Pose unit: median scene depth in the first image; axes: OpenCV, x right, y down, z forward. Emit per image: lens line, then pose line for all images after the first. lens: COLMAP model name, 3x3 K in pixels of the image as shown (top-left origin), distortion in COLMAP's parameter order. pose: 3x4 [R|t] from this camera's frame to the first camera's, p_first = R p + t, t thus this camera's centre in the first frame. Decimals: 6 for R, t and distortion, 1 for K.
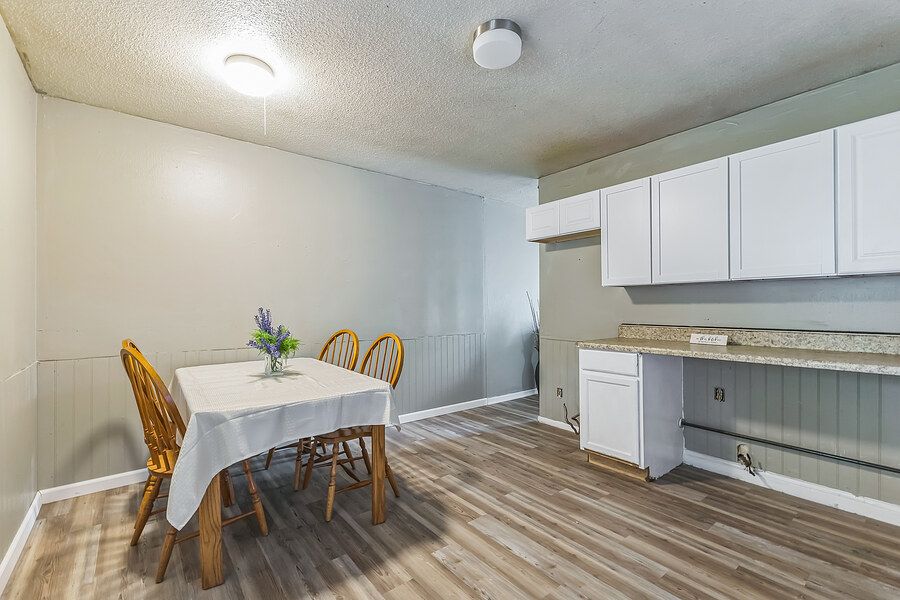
lens RADIAL K [[389.9, 0, 441.8], [0, 389.9, 307.9], [0, 0, 1]] dist [0.009388, -0.003433]
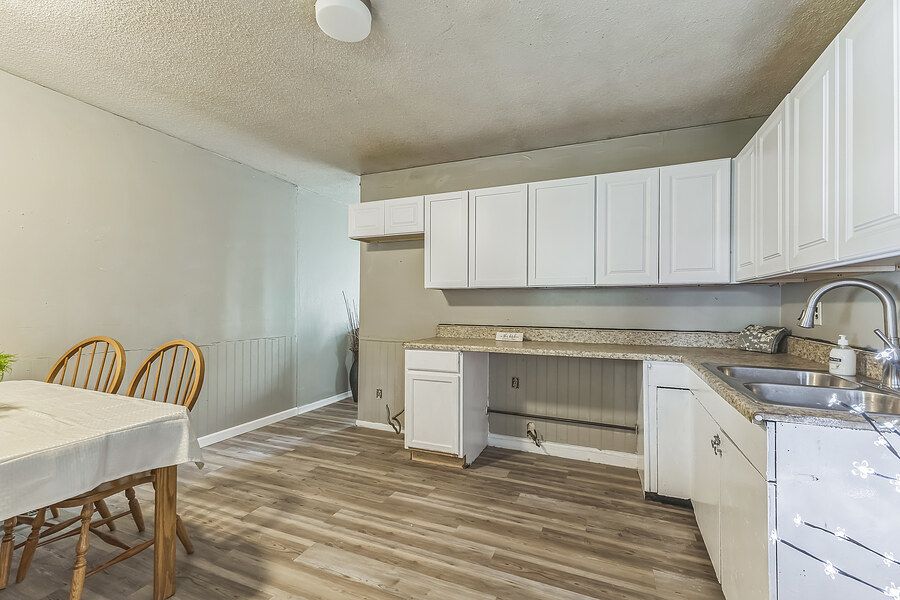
lens RADIAL K [[389.9, 0, 450.6], [0, 389.9, 305.0], [0, 0, 1]] dist [0.009388, -0.003433]
pose [[0.869474, 0.013472, 0.493795, -0.051756], [-0.009399, 0.999898, -0.010730, -0.000142], [-0.493889, 0.004688, 0.869512, 0.070173]]
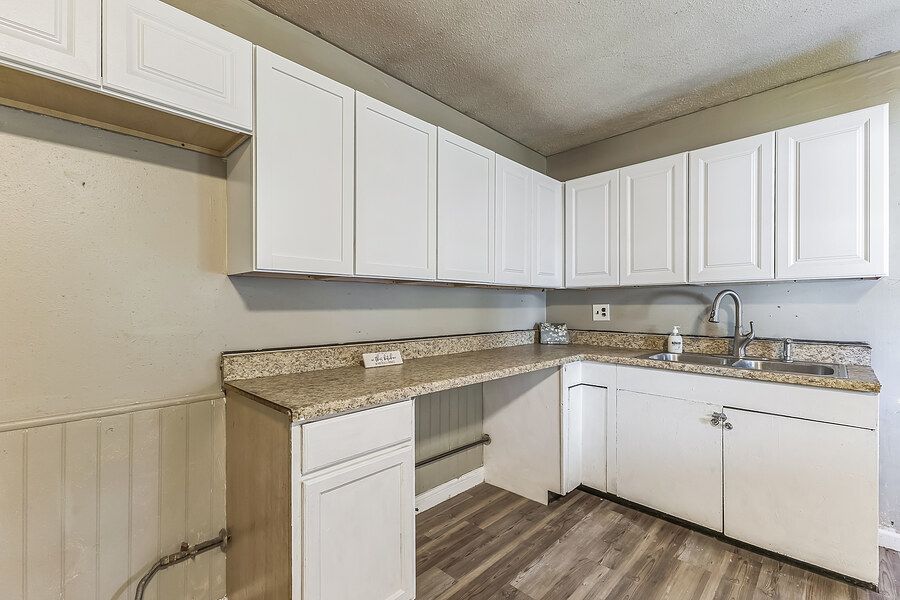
lens RADIAL K [[389.9, 0, 447.6], [0, 389.9, 309.8], [0, 0, 1]] dist [0.009388, -0.003433]
pose [[-0.134467, 0.002593, 0.990915, -0.057867], [0.009329, 0.999956, -0.001350, -0.008881], [-0.990874, 0.009063, -0.134485, 0.990133]]
